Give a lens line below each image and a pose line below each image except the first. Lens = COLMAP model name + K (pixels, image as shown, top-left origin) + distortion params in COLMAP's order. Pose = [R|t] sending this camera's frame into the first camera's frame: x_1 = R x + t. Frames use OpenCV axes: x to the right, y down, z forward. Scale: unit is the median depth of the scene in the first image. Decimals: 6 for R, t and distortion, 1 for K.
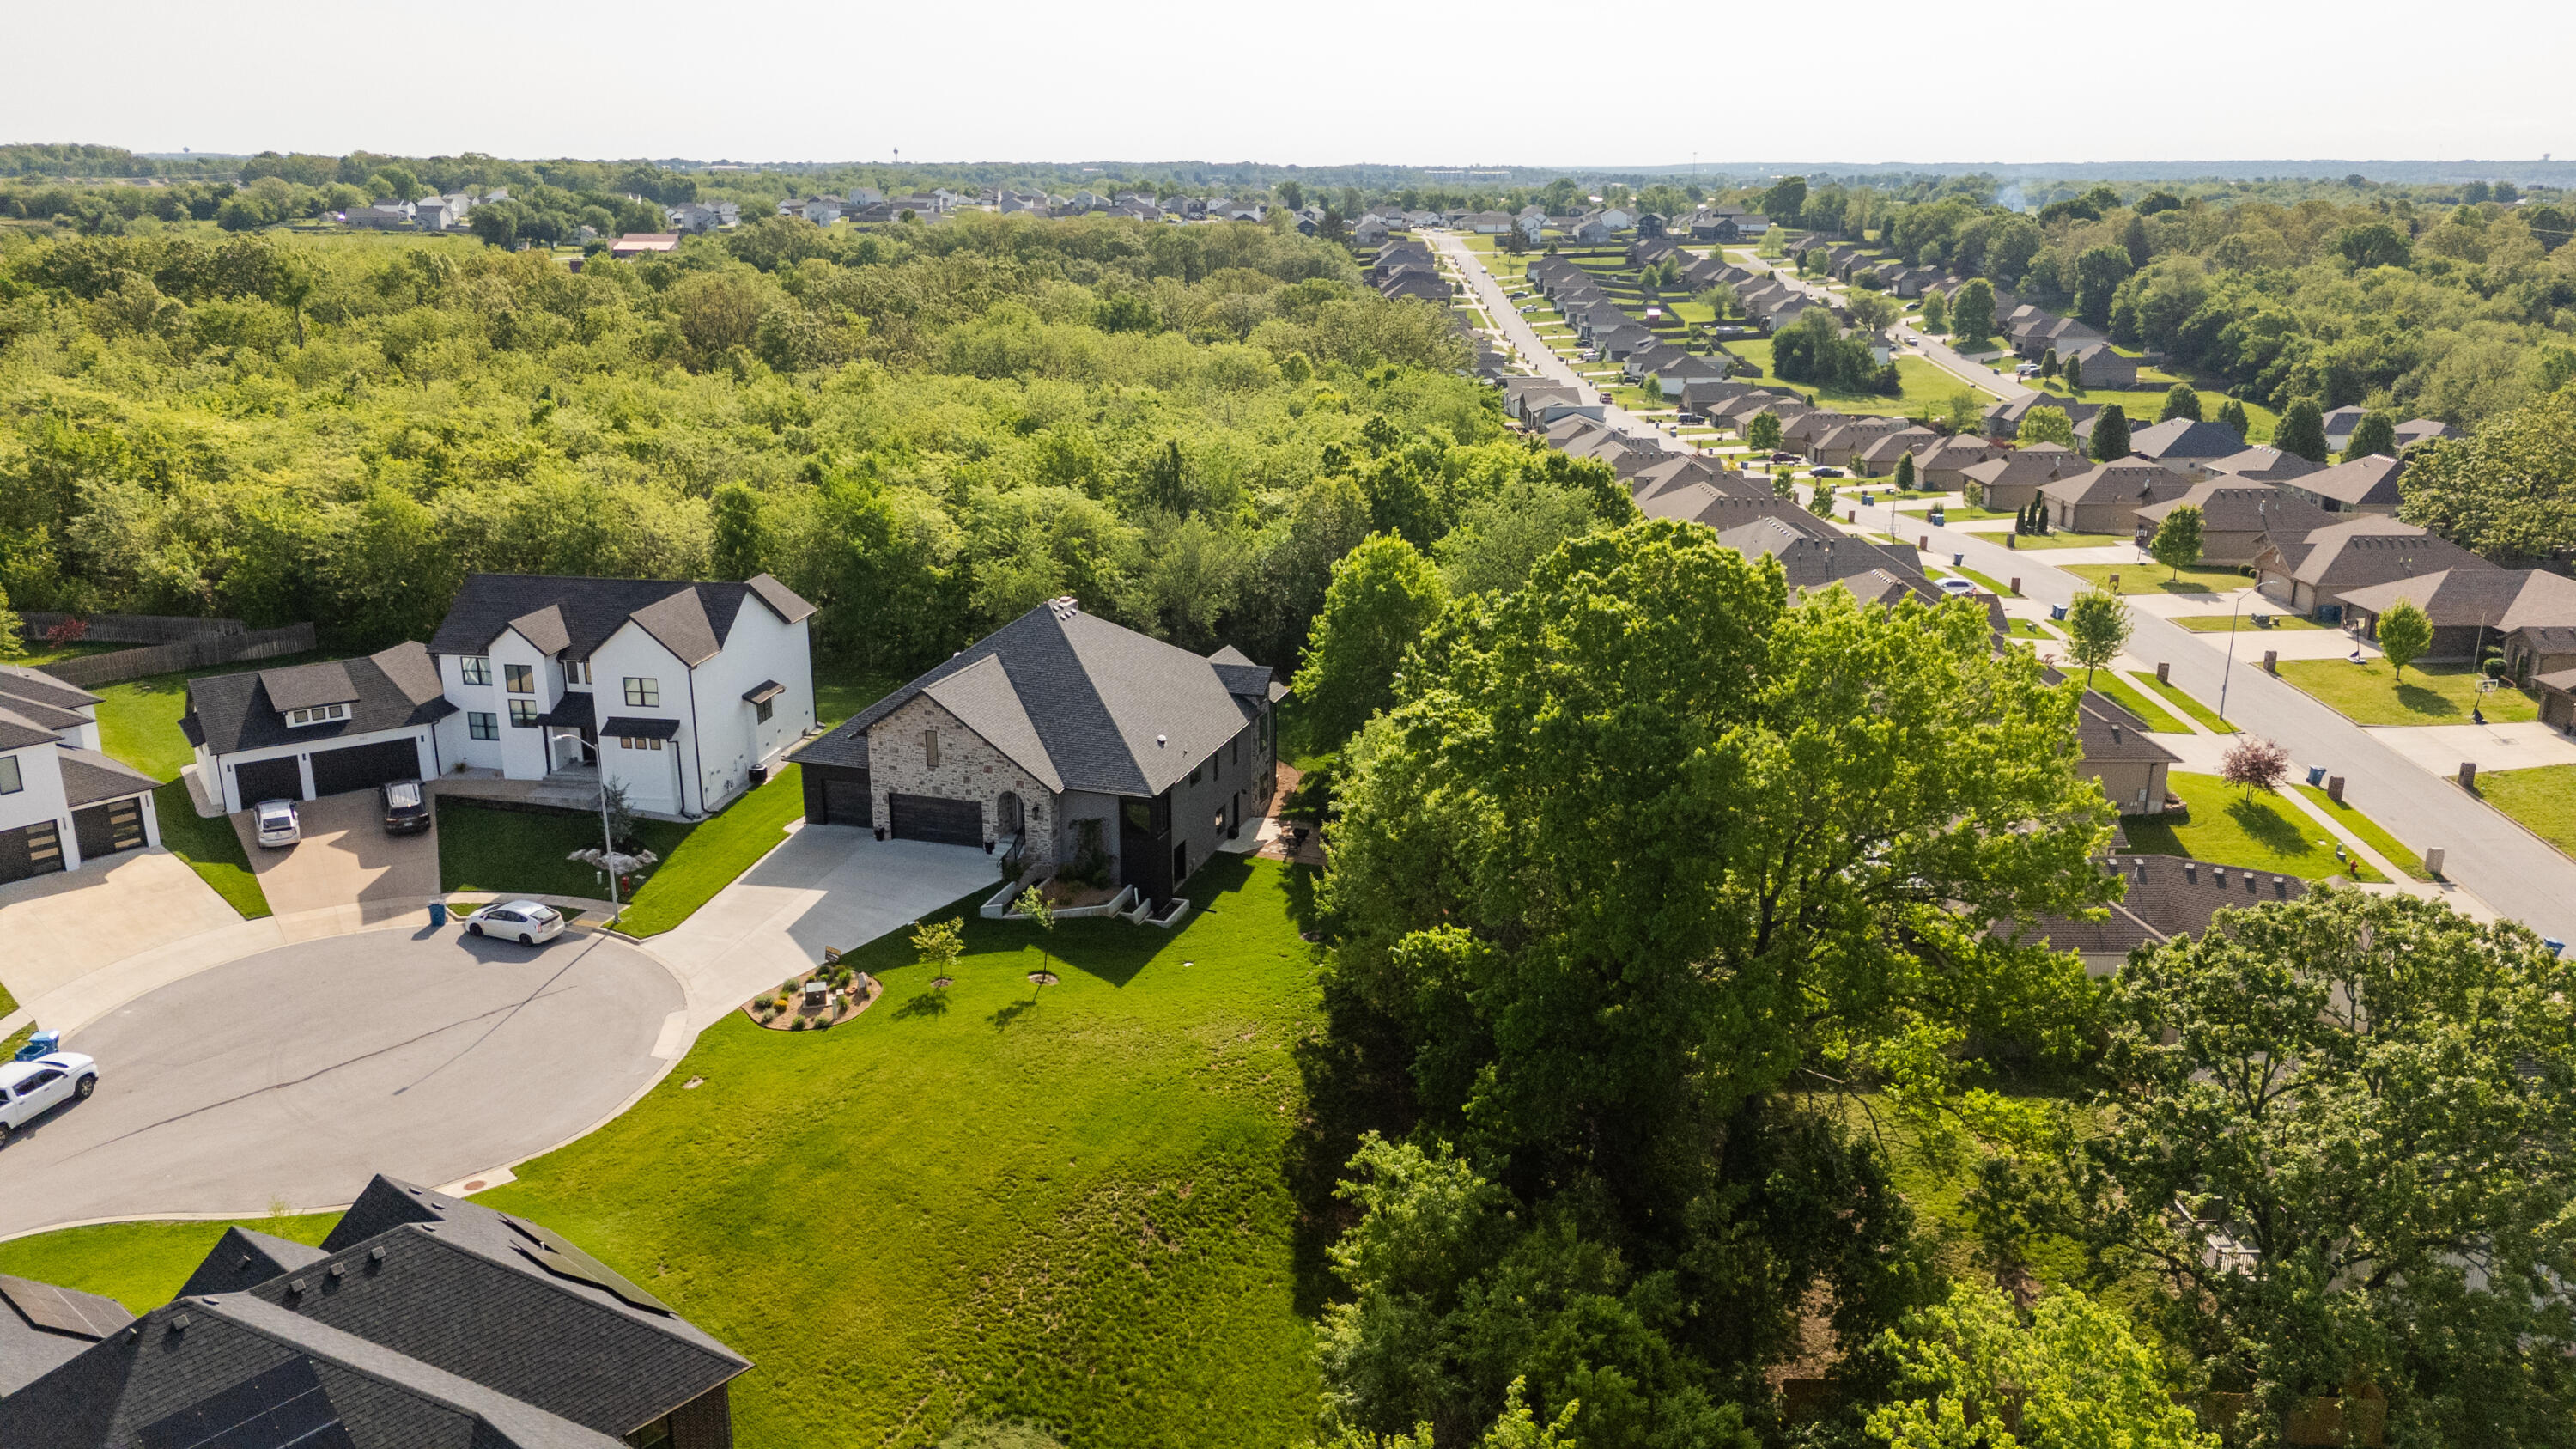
lens RADIAL K [[1876.6, 0, 1295.9], [0, 1876.6, 726.5], [0, 0, 1]] dist [0.086404, -0.075774]
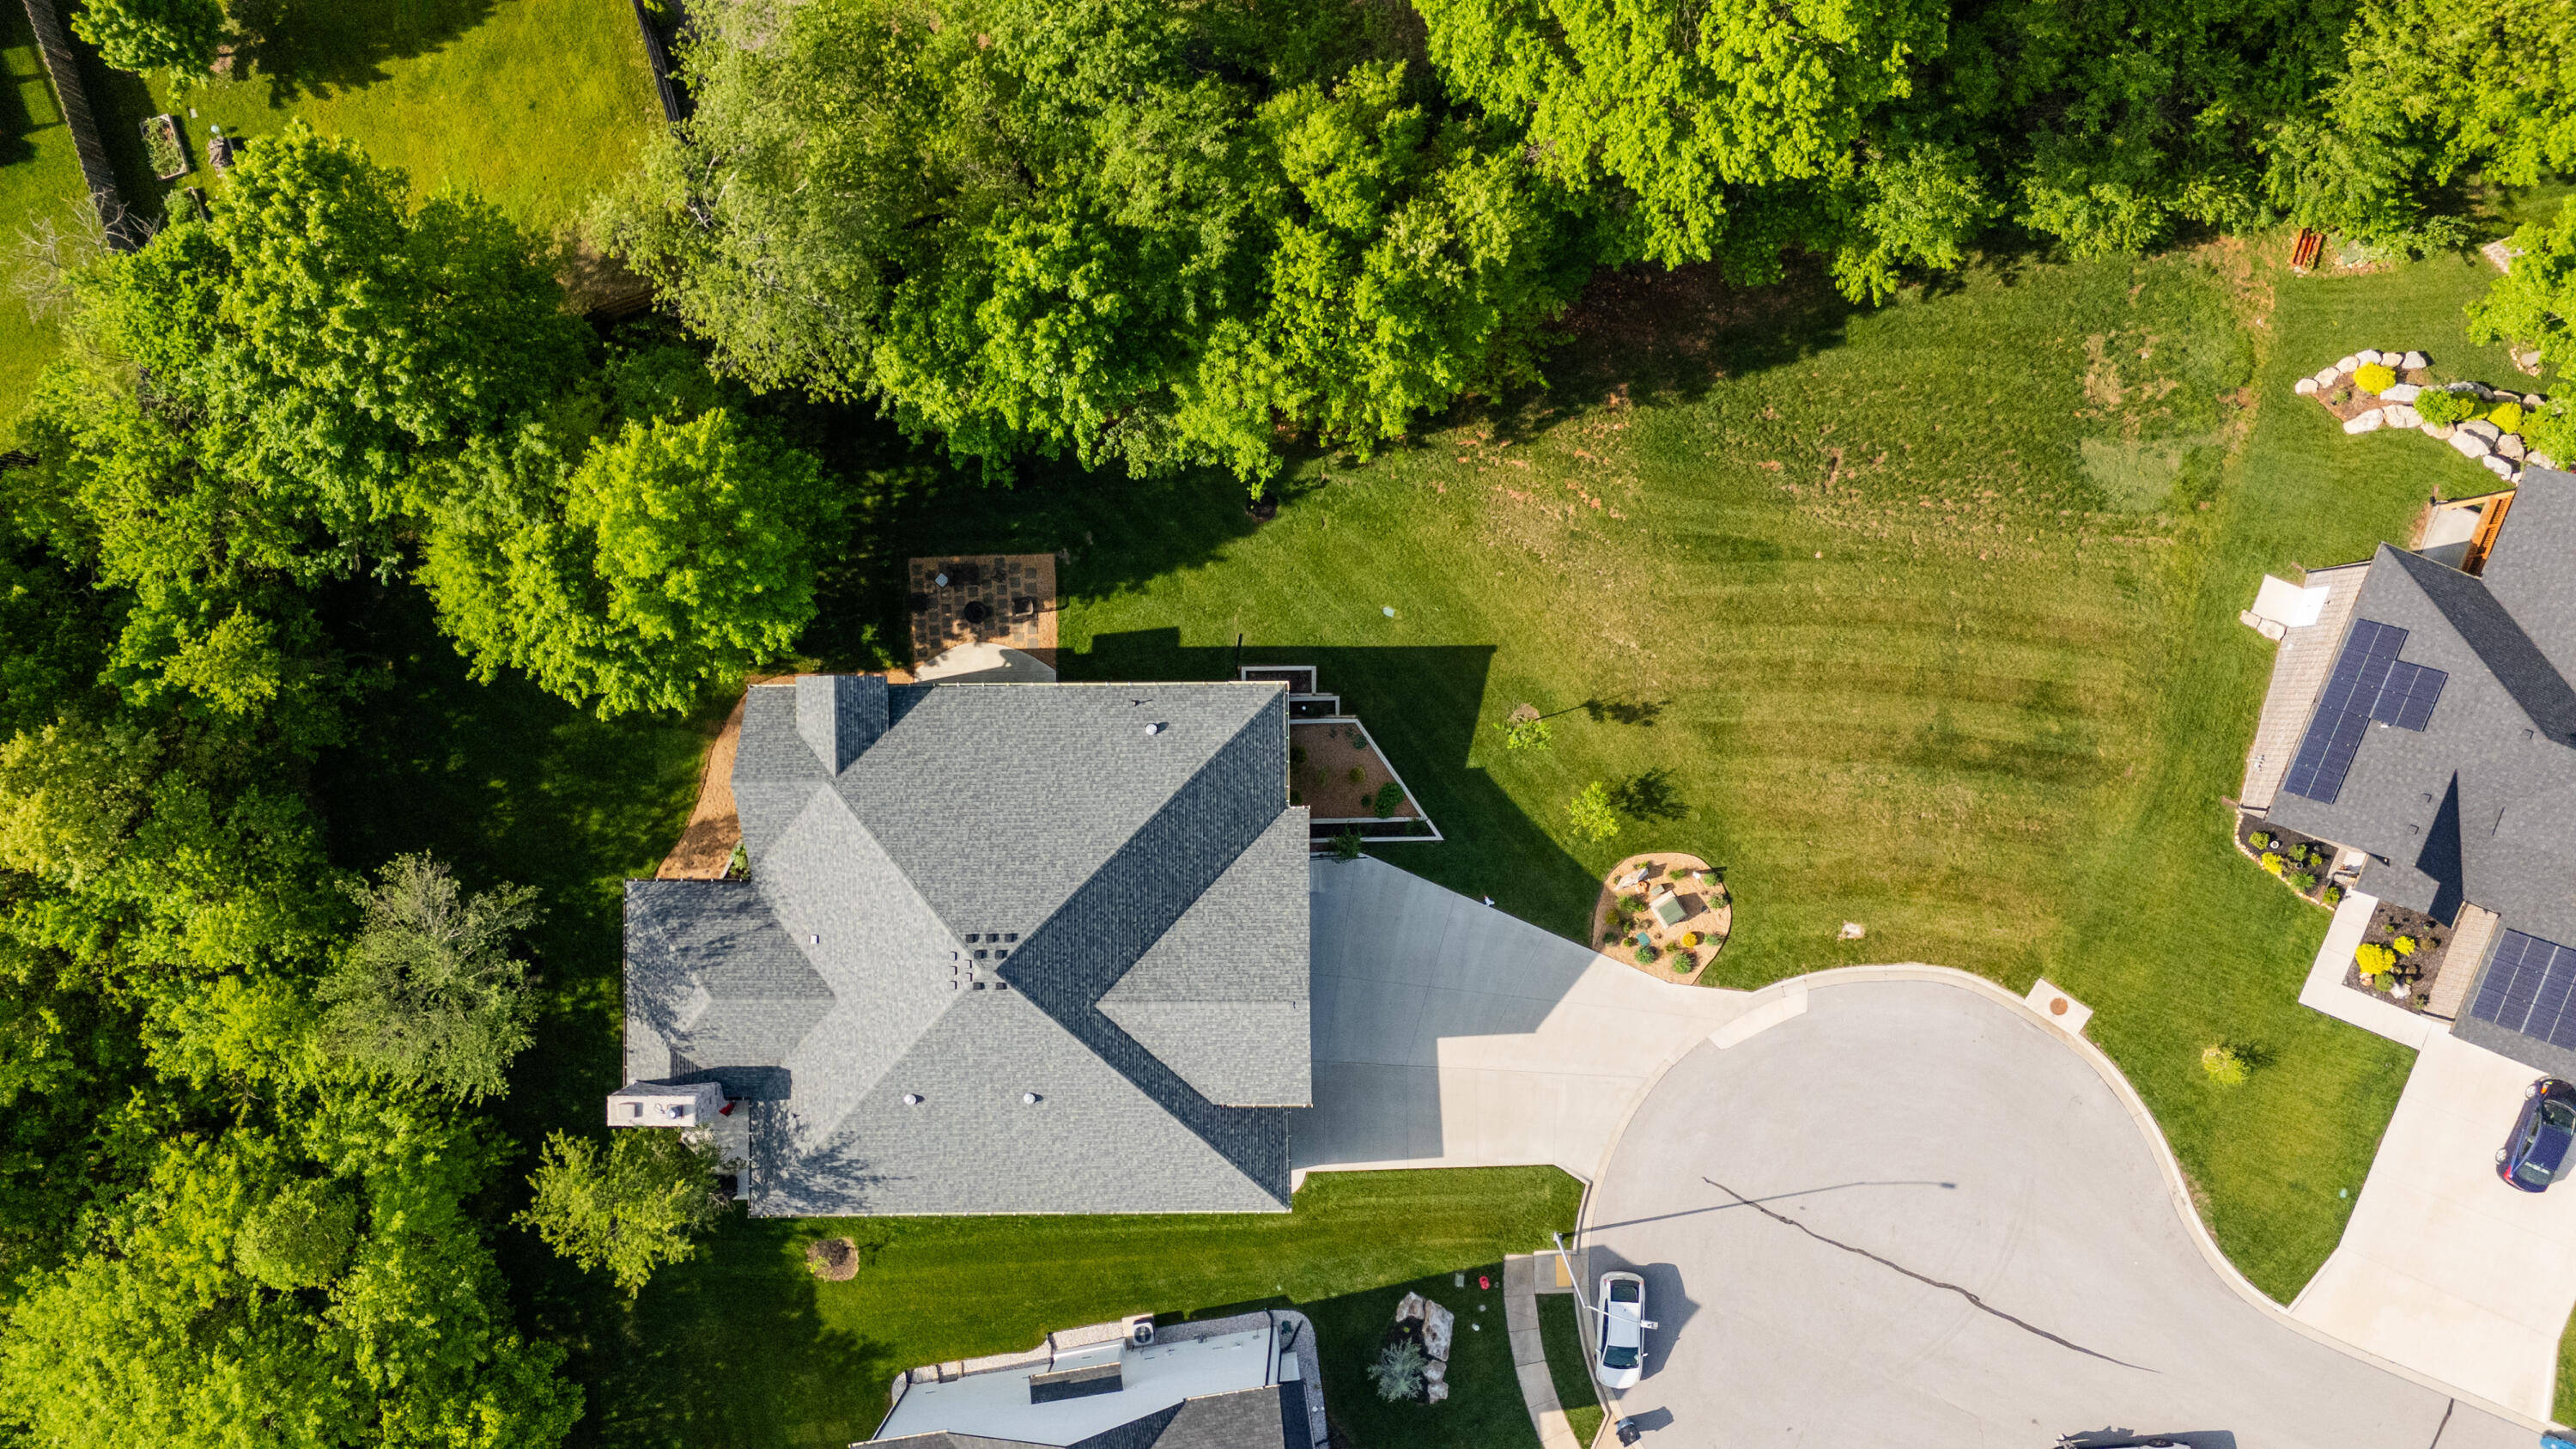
lens RADIAL K [[1876.6, 0, 1295.9], [0, 1876.6, 726.5], [0, 0, 1]] dist [0.086404, -0.075774]
pose [[-0.308235, -0.951303, -0.003773, -0.088024], [0.292641, -0.098592, 0.951126, -0.710700], [-0.905181, 0.292066, 0.308780, 0.736337]]
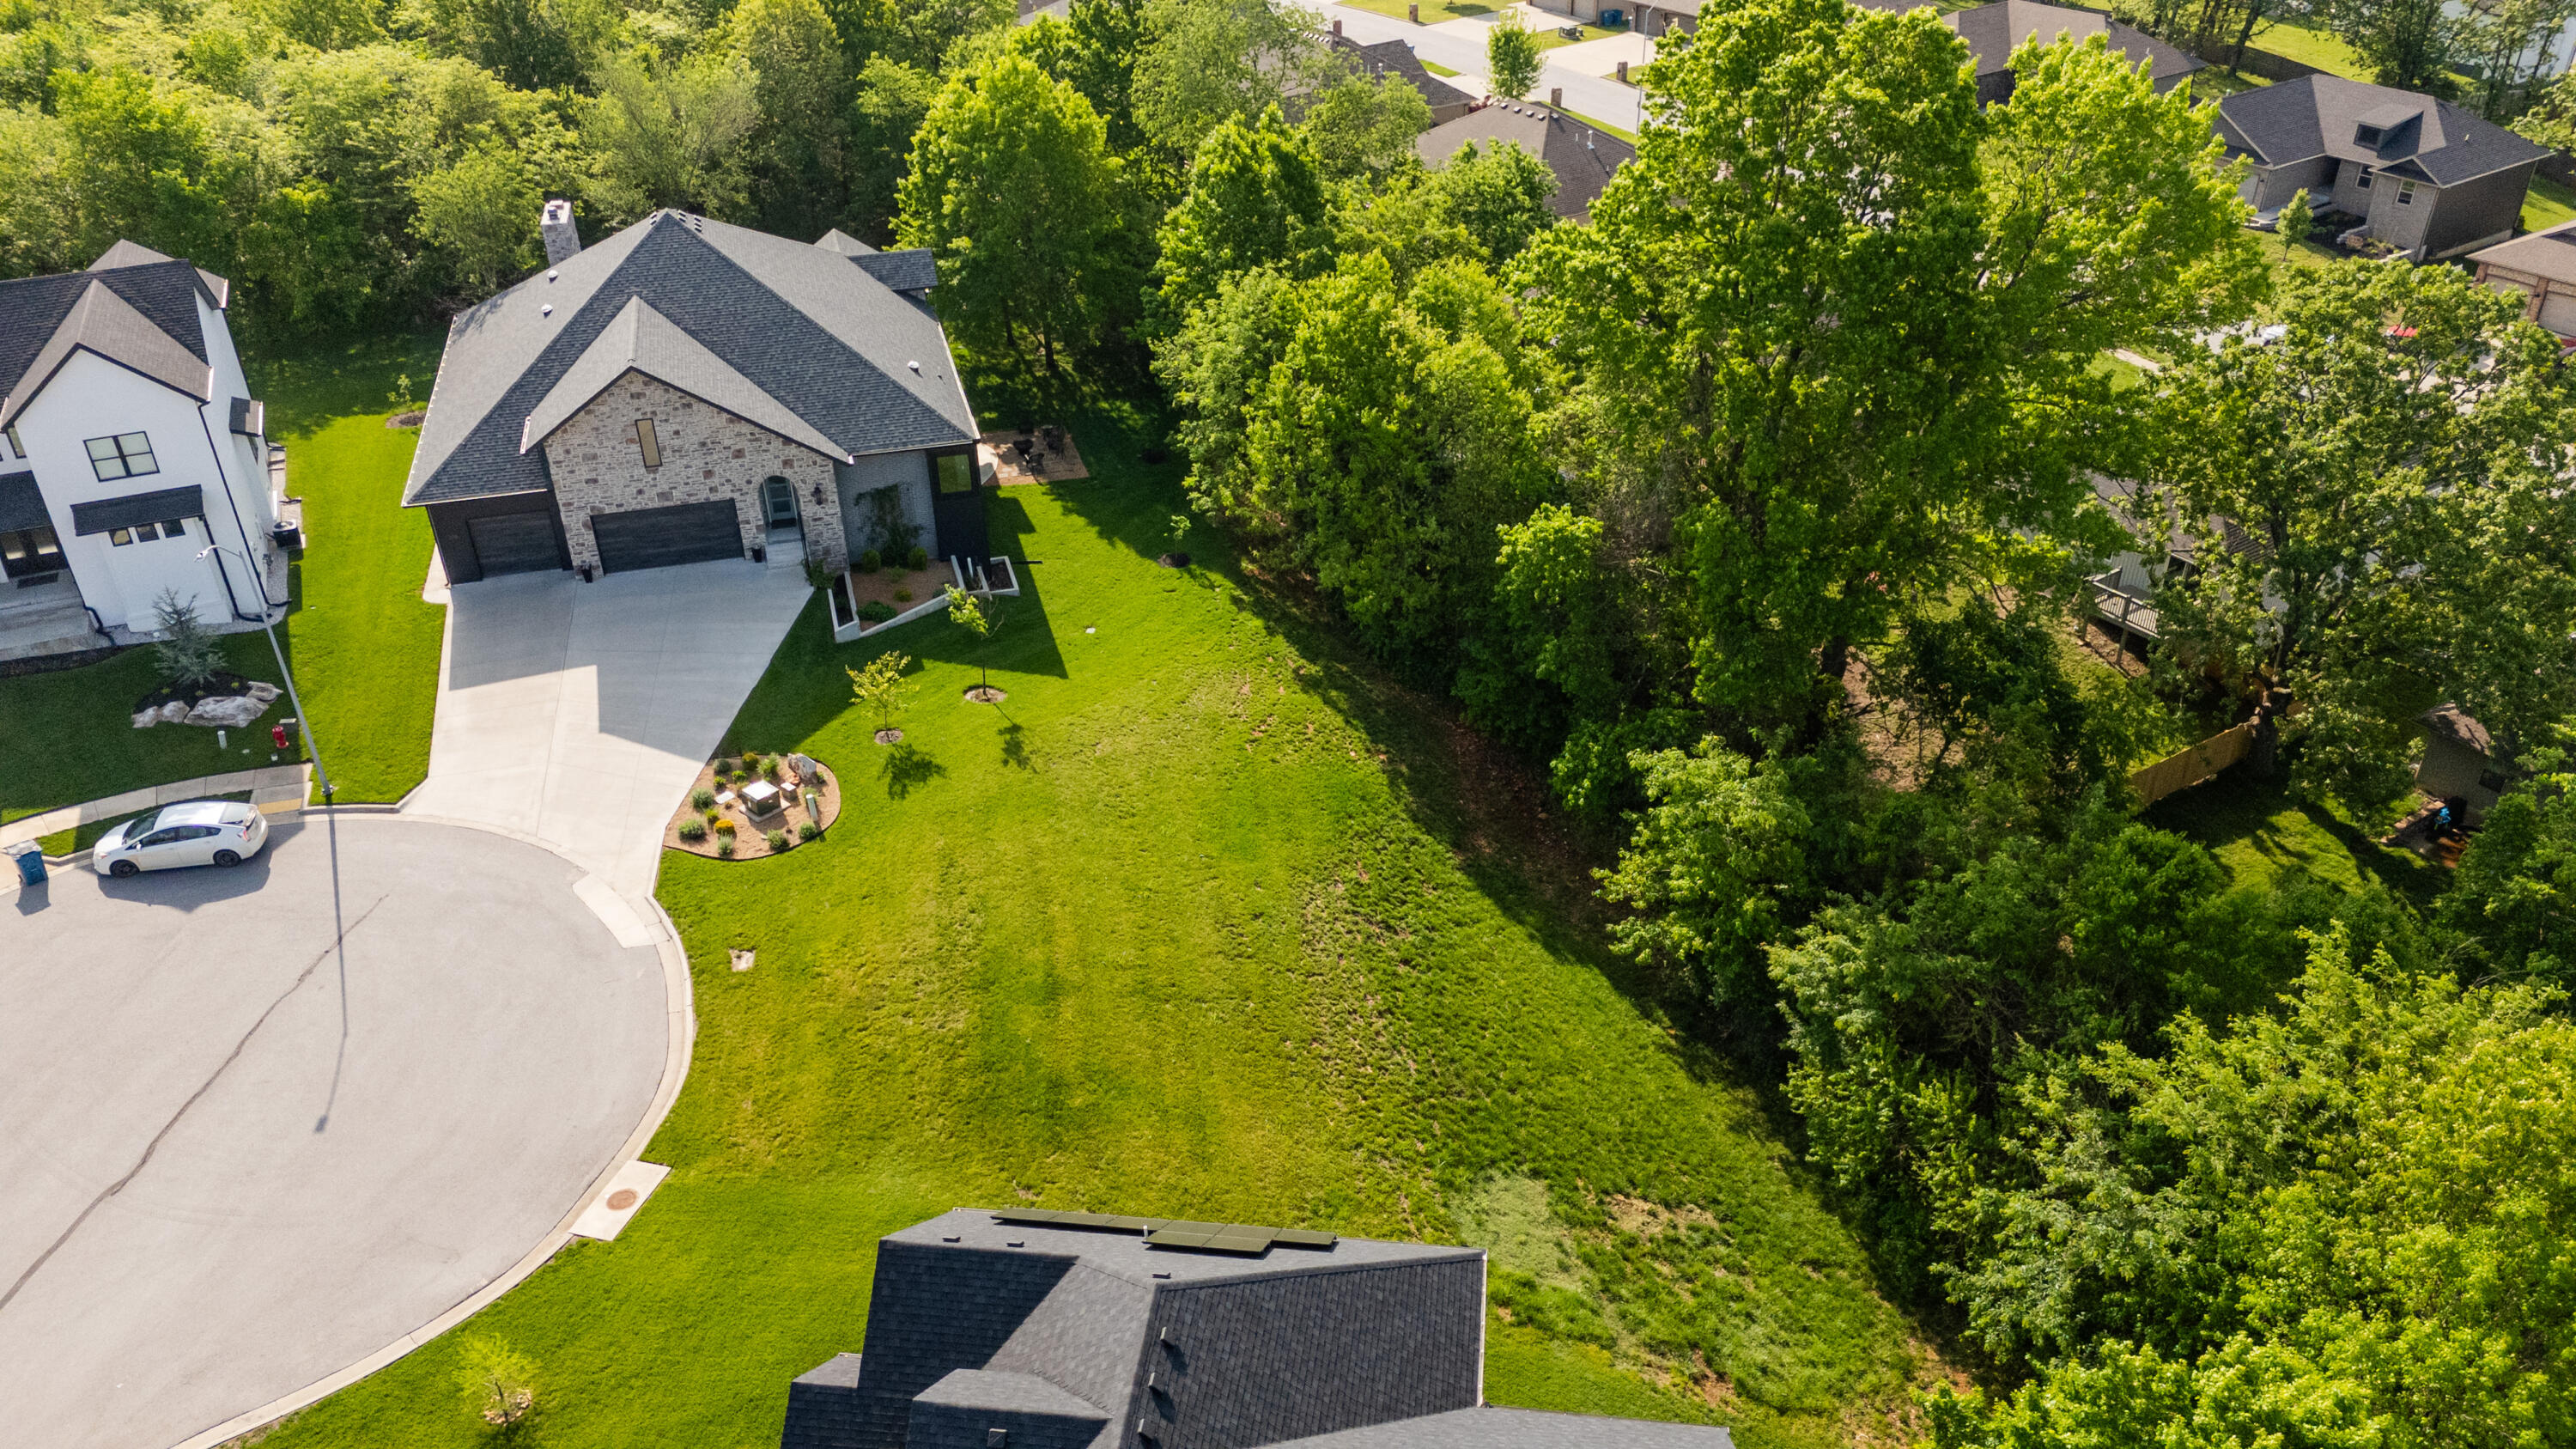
lens RADIAL K [[1872.1, 0, 1288.0], [0, 1872.1, 724.5], [0, 0, 1]] dist [0.080138, -0.070519]
pose [[0.838977, -0.296038, 0.456595, -0.357194], [0.167859, 0.938946, 0.300341, -0.065703], [-0.517631, -0.175336, 0.837446, 0.233697]]
